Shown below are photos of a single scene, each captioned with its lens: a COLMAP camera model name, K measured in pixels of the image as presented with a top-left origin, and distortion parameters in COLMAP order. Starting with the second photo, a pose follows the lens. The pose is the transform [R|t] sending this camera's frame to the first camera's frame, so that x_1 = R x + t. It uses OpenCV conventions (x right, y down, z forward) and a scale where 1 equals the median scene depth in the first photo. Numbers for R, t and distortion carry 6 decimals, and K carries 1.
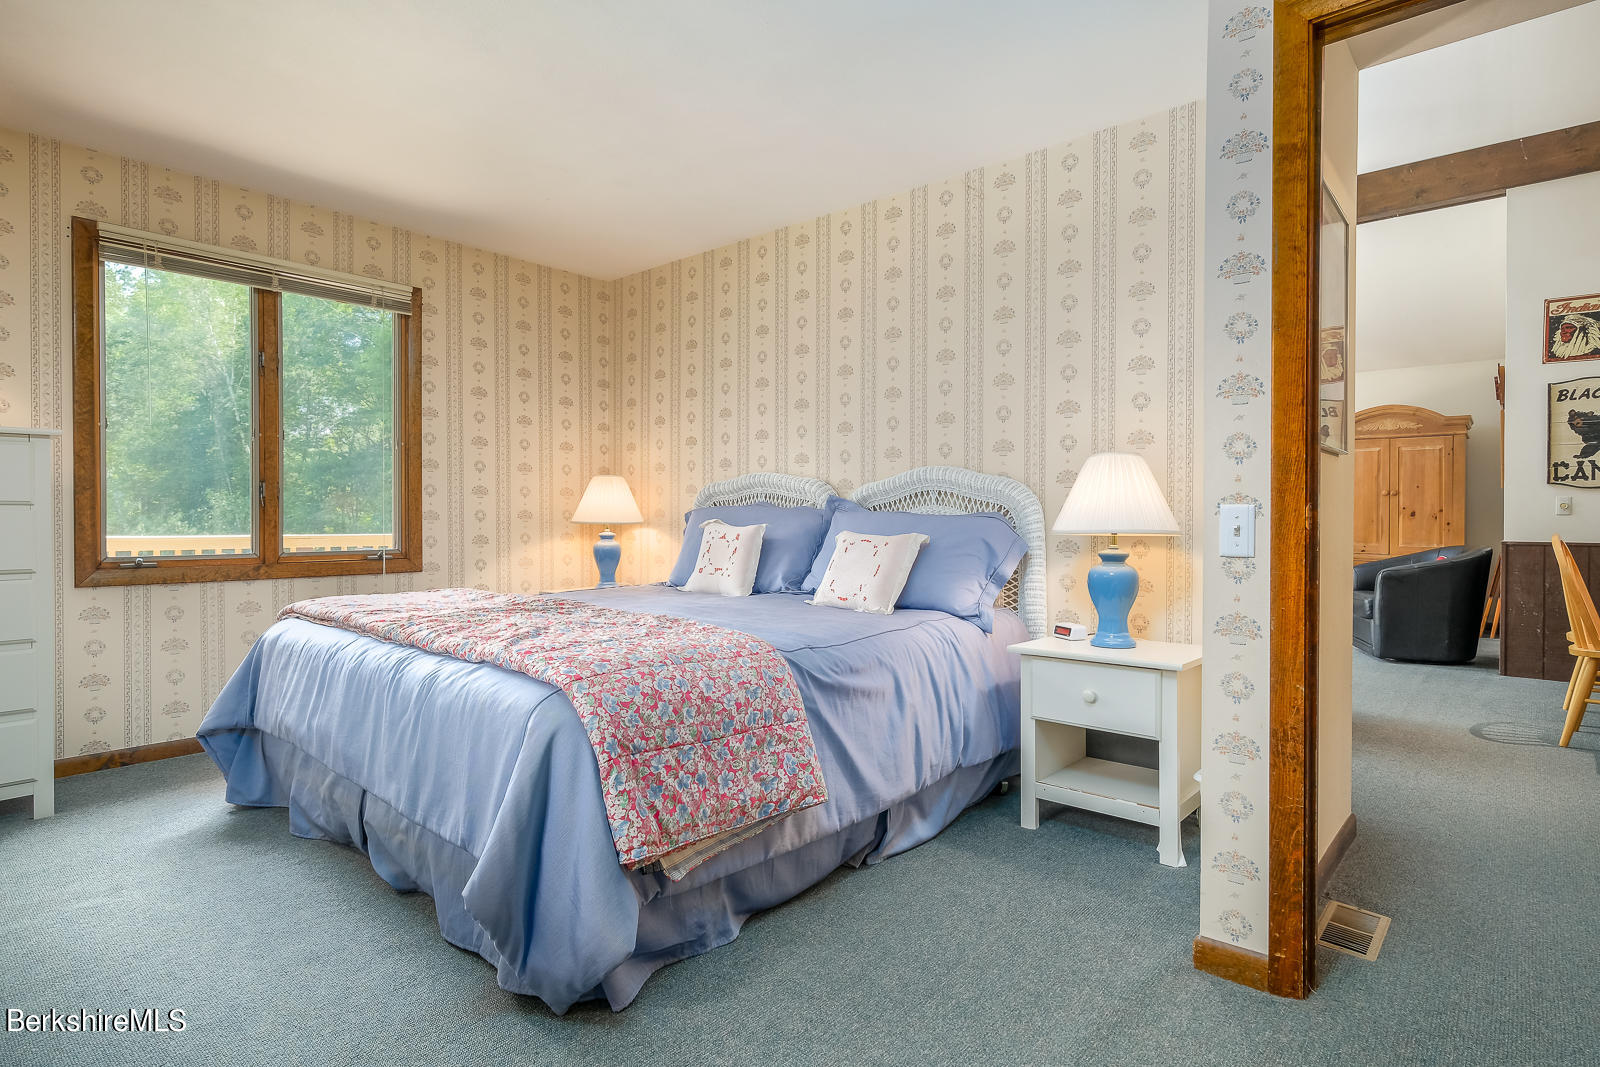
lens RADIAL K [[820.6, 0, 798.6], [0, 820.6, 530.7], [0, 0, 1]] dist [-0.001922, -0.000465]
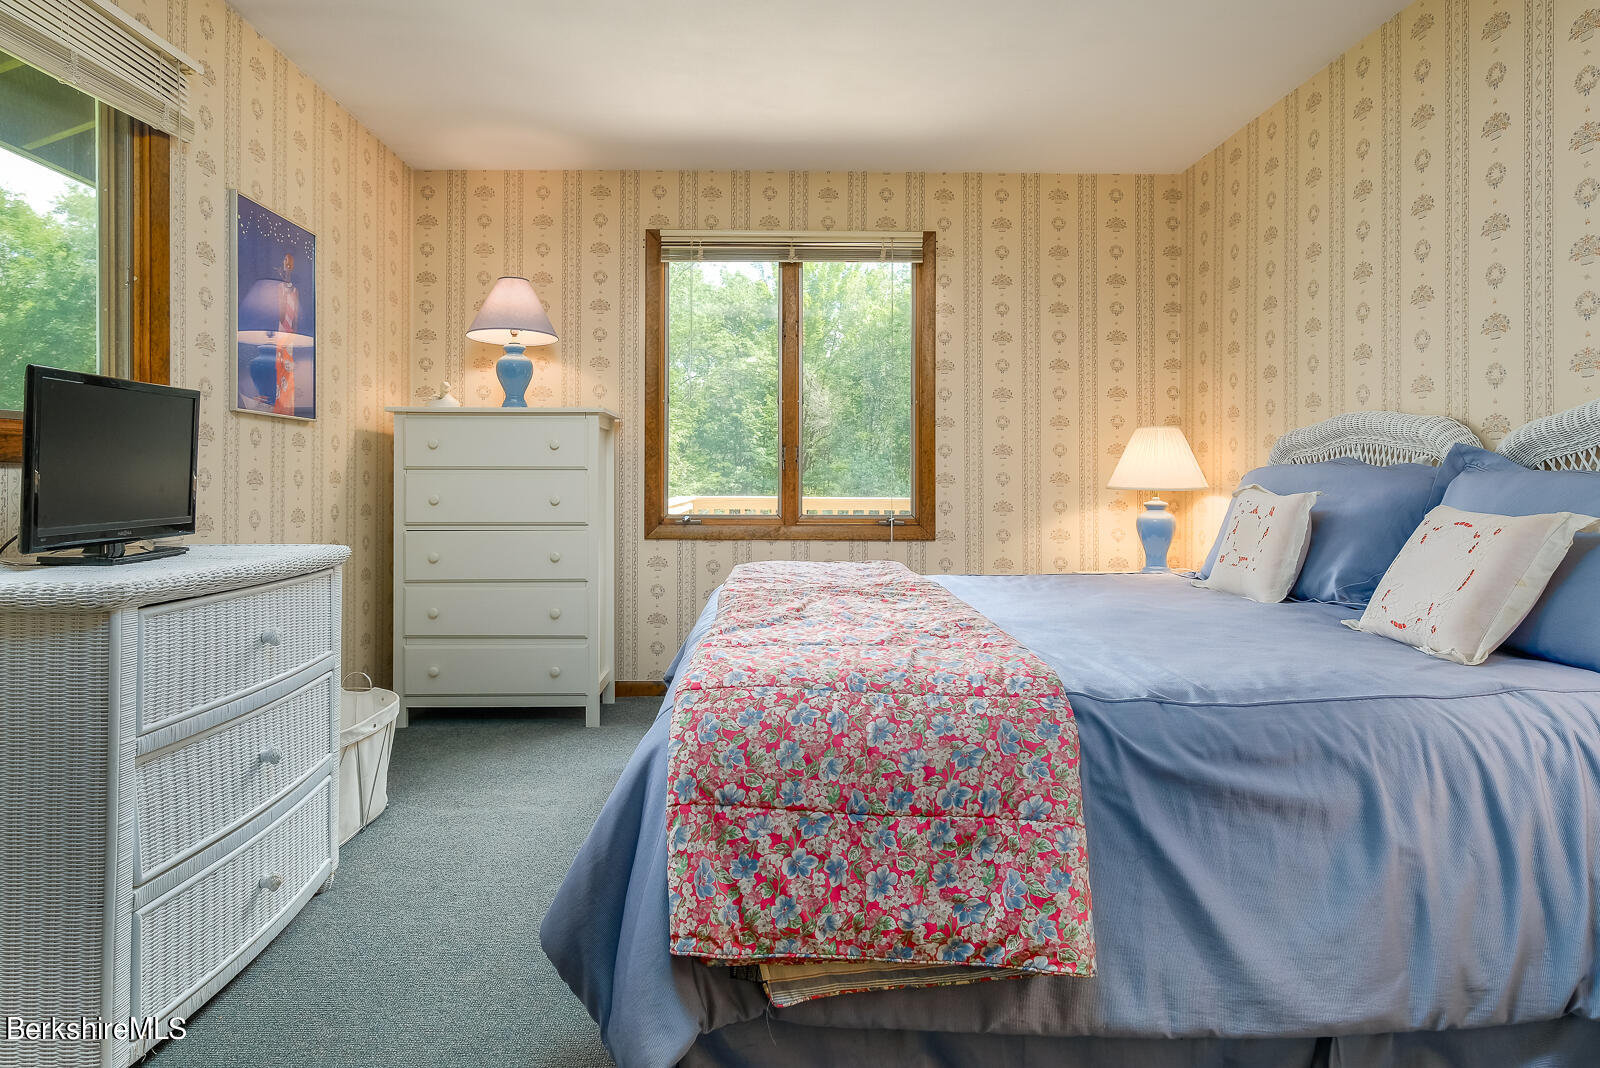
lens RADIAL K [[904.7, 0, 791.1], [0, 904.7, 475.0], [0, 0, 1]] dist [0.000255, -0.002619]
pose [[0.675494, -0.003588, -0.737357, 0.205362], [-0.013866, 0.999750, -0.017567, -0.003436], [0.737235, 0.022091, 0.675275, 0.235638]]
